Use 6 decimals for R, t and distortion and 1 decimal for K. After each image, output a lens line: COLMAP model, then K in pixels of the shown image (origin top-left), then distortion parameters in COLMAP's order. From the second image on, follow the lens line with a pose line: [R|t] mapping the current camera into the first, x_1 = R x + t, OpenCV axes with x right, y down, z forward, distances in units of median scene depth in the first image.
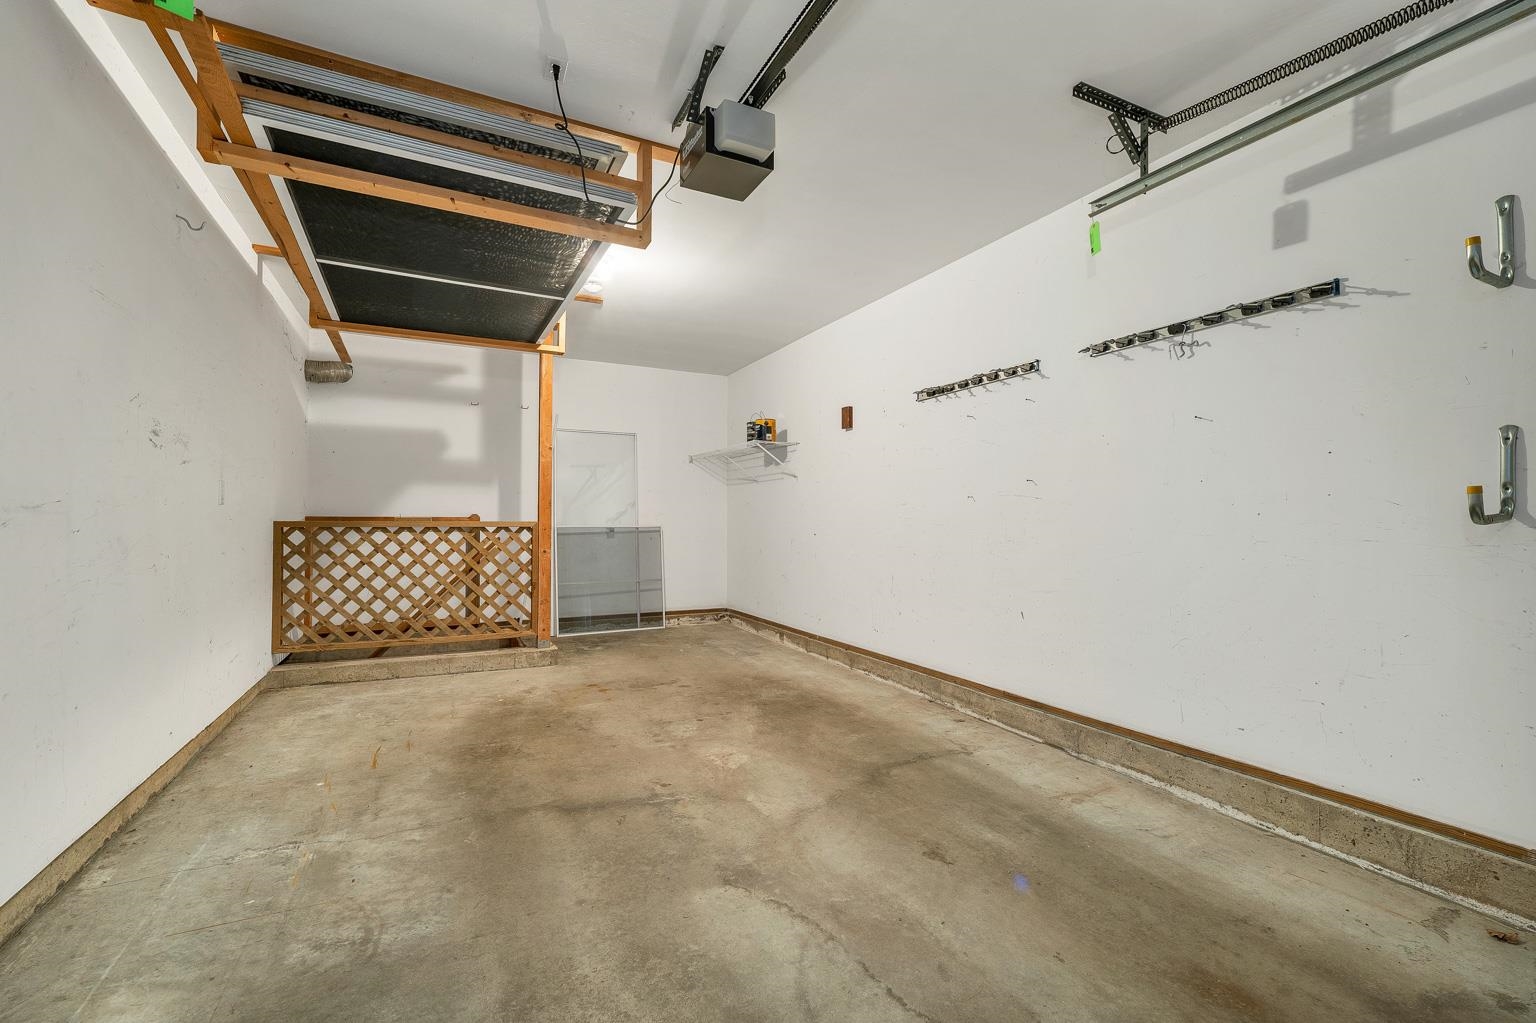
lens RADIAL K [[631.1, 0, 757.7], [0, 631.1, 514.3], [0, 0, 1]] dist [-0.003093, -0.000734]
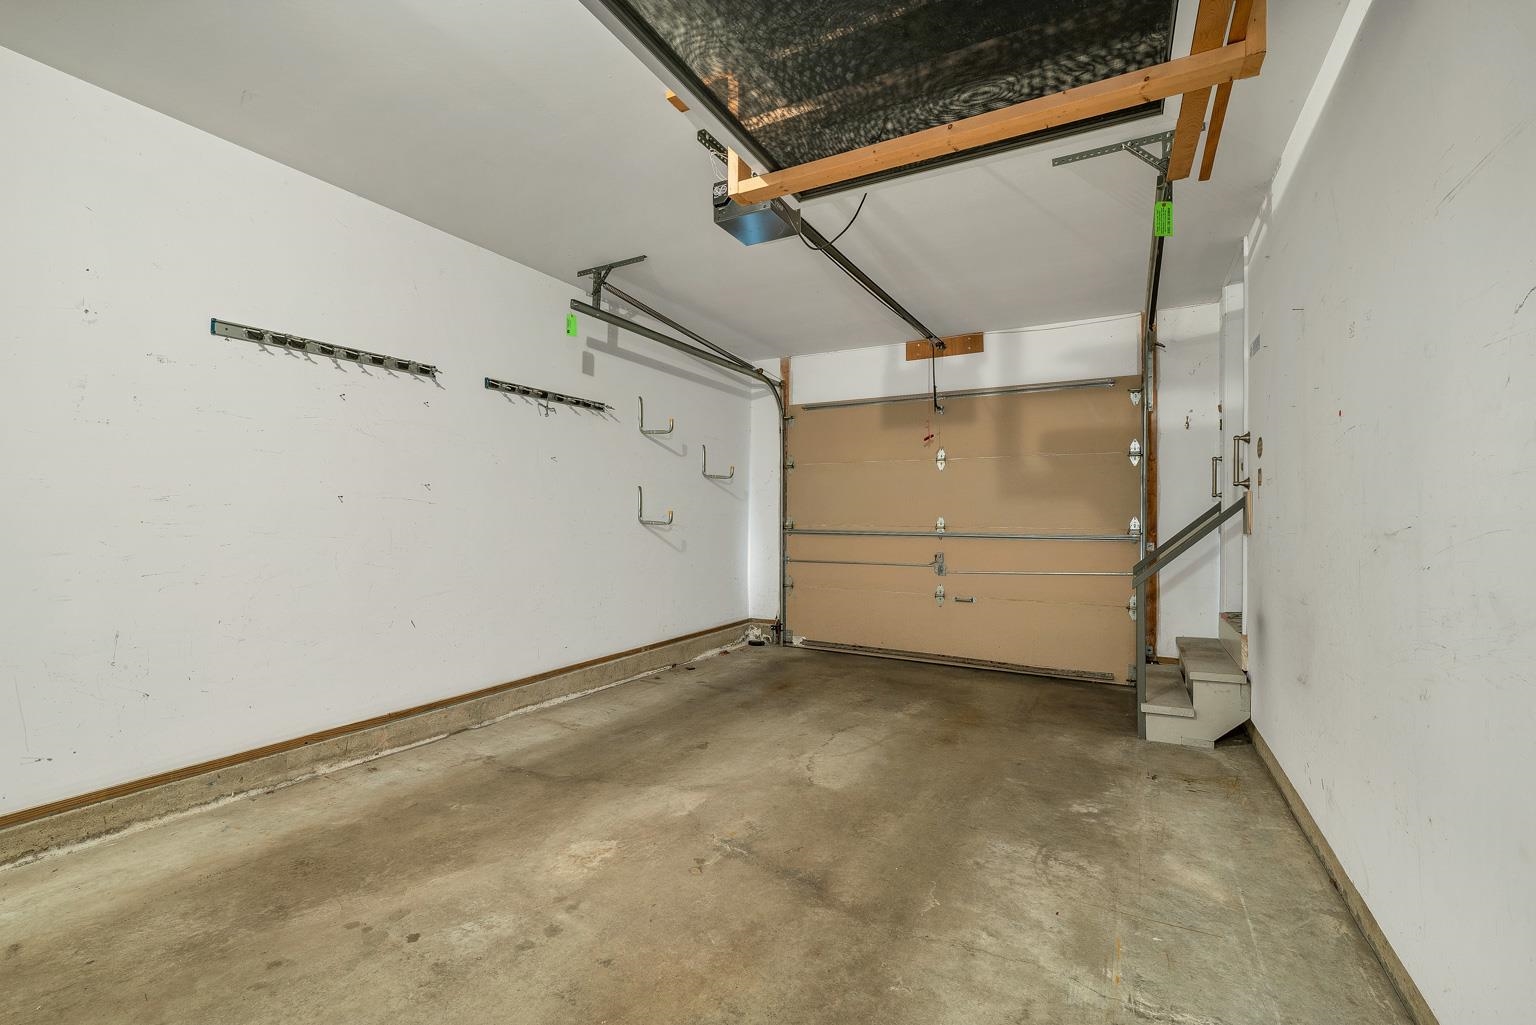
lens RADIAL K [[631.1, 0, 762.3], [0, 631.1, 516.0], [0, 0, 1]] dist [-0.003093, -0.000734]
pose [[-0.546063, -0.005355, 0.837727, -0.820134], [-0.016410, 0.999856, -0.004306, -0.011059], [-0.837583, -0.016099, -0.546072, 1.308191]]
